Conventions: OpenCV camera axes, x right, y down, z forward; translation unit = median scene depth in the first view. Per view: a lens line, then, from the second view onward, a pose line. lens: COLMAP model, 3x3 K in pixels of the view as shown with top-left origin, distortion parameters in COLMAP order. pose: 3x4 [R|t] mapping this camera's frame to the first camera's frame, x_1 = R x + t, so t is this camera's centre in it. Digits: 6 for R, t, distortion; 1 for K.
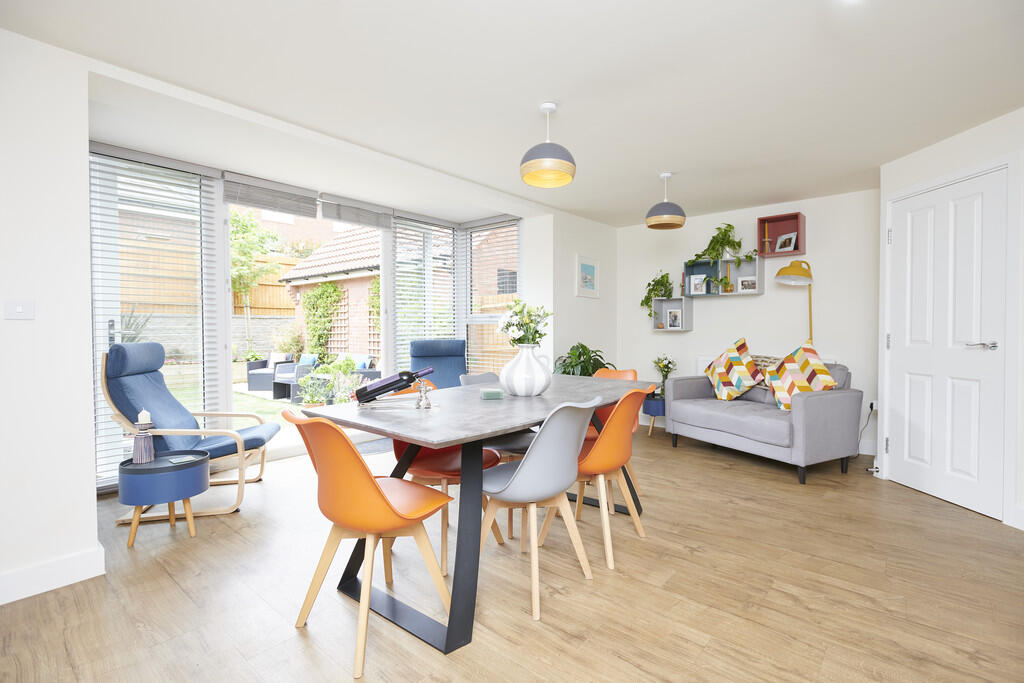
lens RADIAL K [[478.7, 0, 528.0], [0, 478.7, 335.7], [0, 0, 1]] dist [-0.003616, 0.000153]
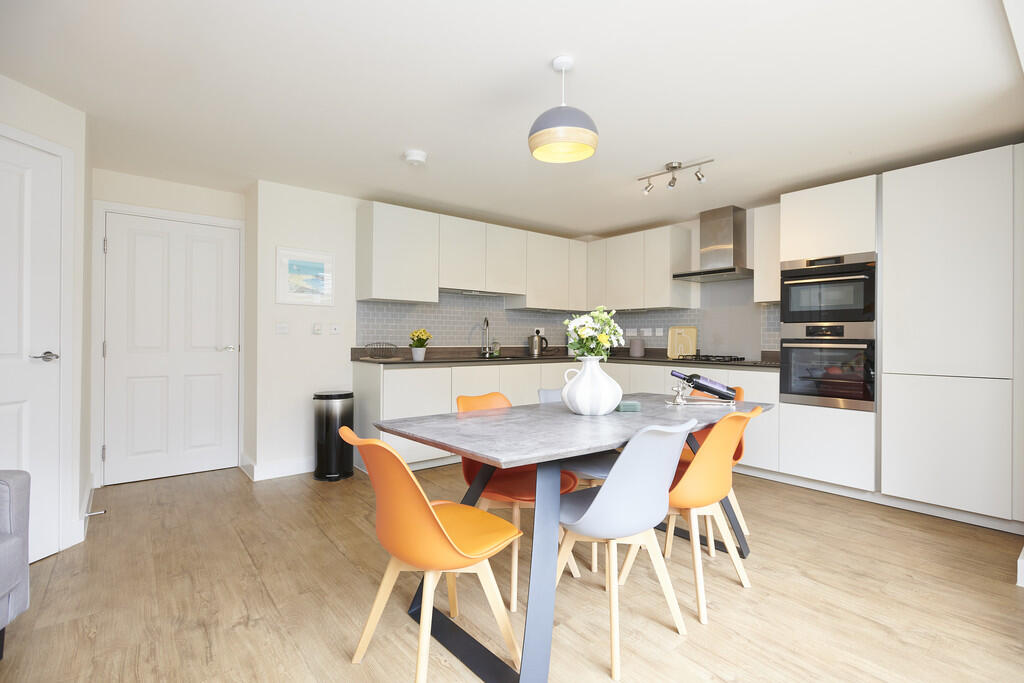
lens RADIAL K [[478.7, 0, 528.0], [0, 478.7, 335.7], [0, 0, 1]] dist [-0.003616, 0.000153]
pose [[-0.982048, -0.003712, 0.188595, -0.057641], [-0.001946, 0.999953, 0.009547, -0.031927], [-0.188621, 0.009009, -0.982009, 1.910116]]
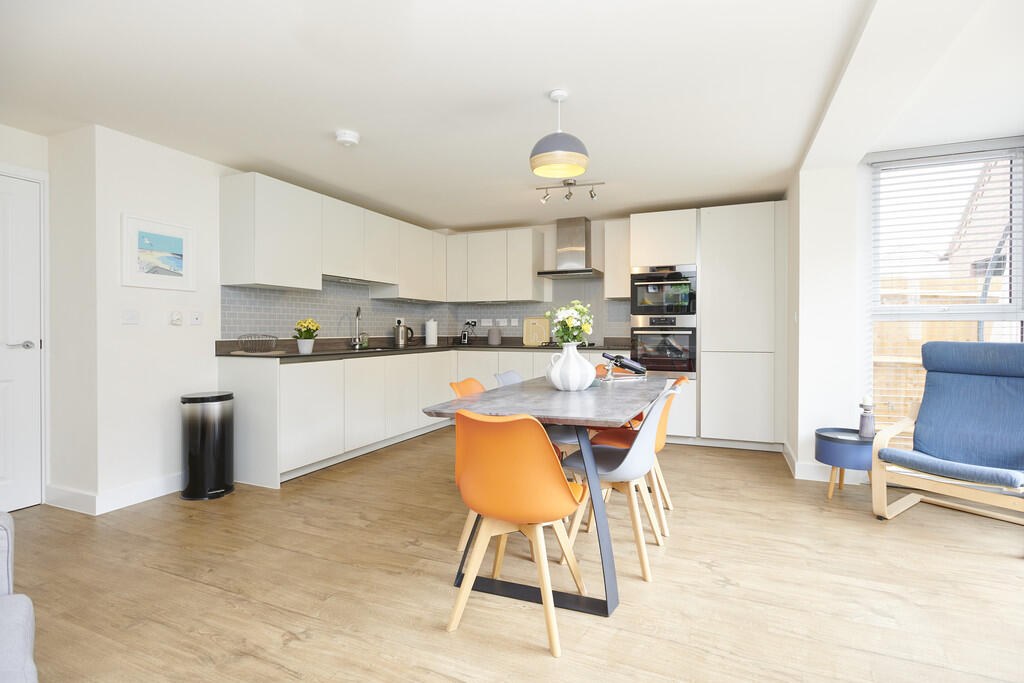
lens RADIAL K [[484.9, 0, 527.7], [0, 484.9, 330.9], [0, 0, 1]] dist [-0.001972, 0.000025]
pose [[-0.956658, 0.003246, -0.291197, 0.405003], [-0.002356, 0.999819, 0.018886, -0.031341], [0.291206, 0.018753, -0.956477, 2.023778]]
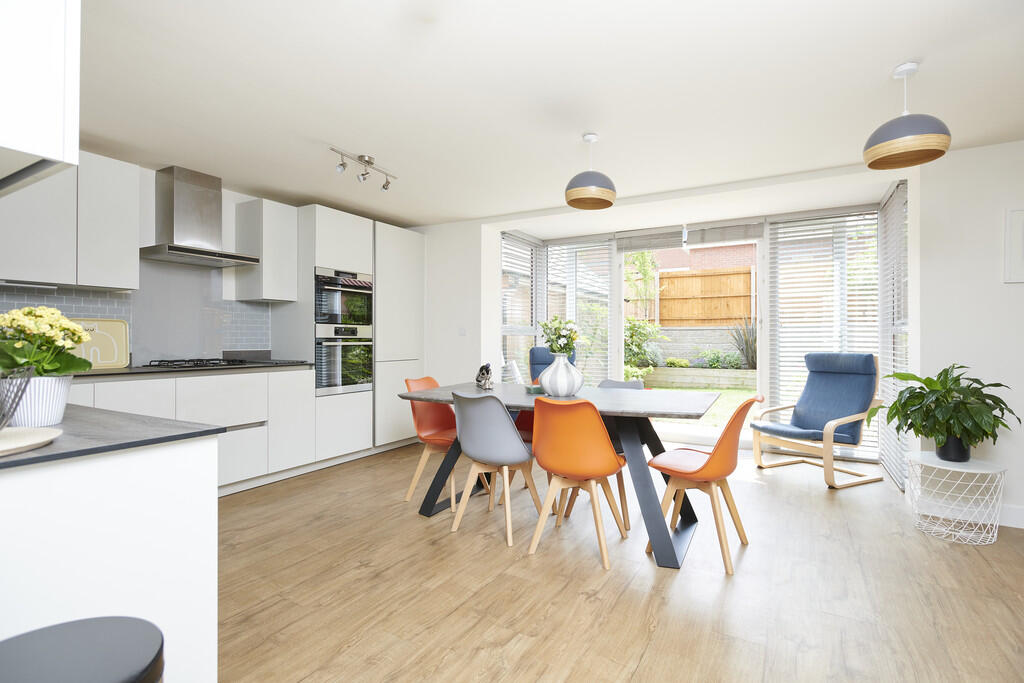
lens RADIAL K [[478.7, 0, 528.0], [0, 478.7, 335.7], [0, 0, 1]] dist [-0.003616, 0.000153]
pose [[0.177139, -0.004589, -0.984175, 1.160548], [-0.014924, 0.999862, -0.007348, -0.015952], [0.984073, 0.015989, 0.177046, 0.711083]]
